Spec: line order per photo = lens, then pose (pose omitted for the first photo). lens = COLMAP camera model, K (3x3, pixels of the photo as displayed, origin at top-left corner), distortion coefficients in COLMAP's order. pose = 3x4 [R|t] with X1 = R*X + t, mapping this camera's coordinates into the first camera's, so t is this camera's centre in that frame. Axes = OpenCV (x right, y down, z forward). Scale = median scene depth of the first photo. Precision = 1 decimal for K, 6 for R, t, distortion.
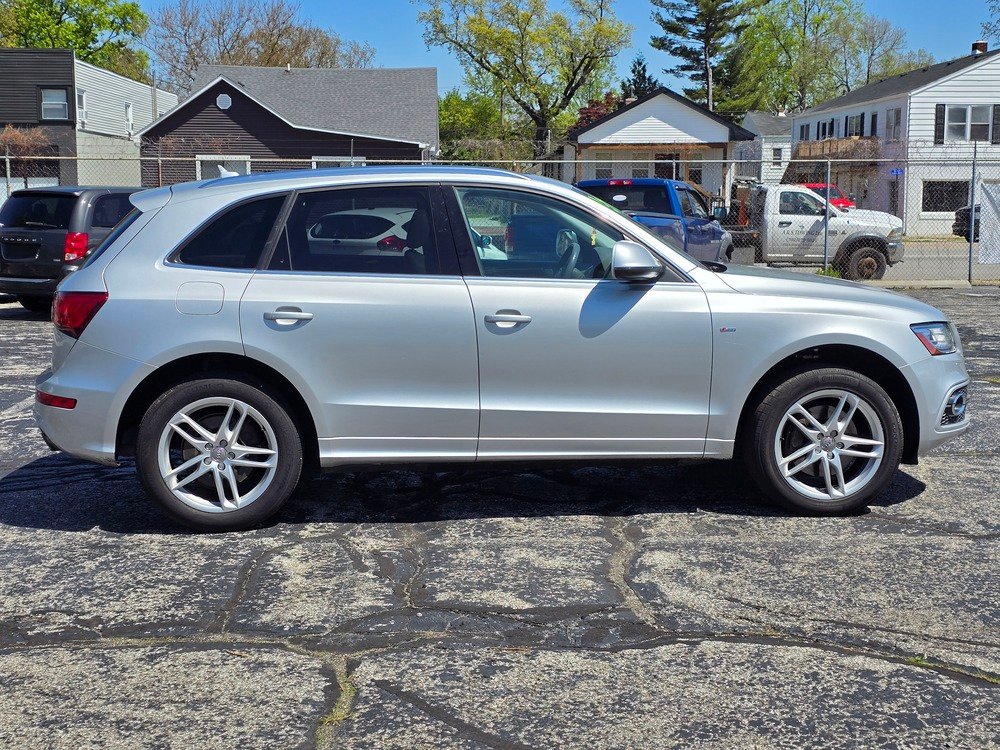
lens RADIAL K [[1333.2, 0, 500.0], [0, 1333.2, 375.0], [0, 0, 1]] dist [0.184567, -0.534144]
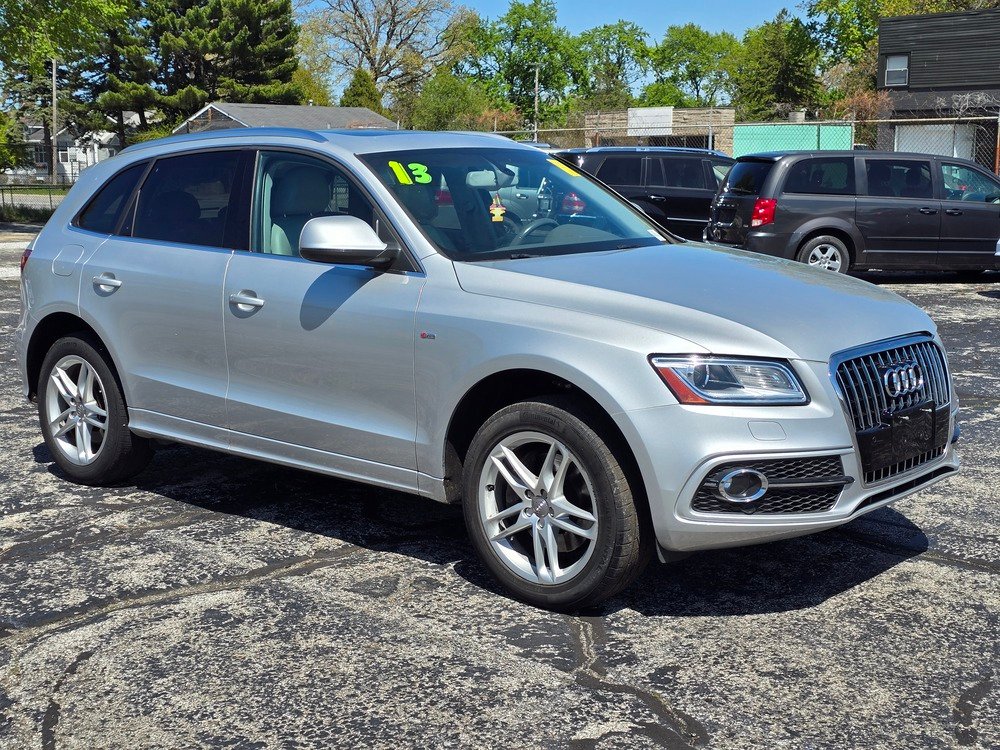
lens RADIAL K [[1335.8, 0, 500.0], [0, 1335.8, 375.0], [0, 0, 1]] dist [0.181575, -0.513650]
pose [[0.673792, 0.111340, -0.730484, 0.760769], [-0.091469, 0.993547, 0.067066, -0.067040], [0.733238, 0.021628, 0.679629, 0.508922]]
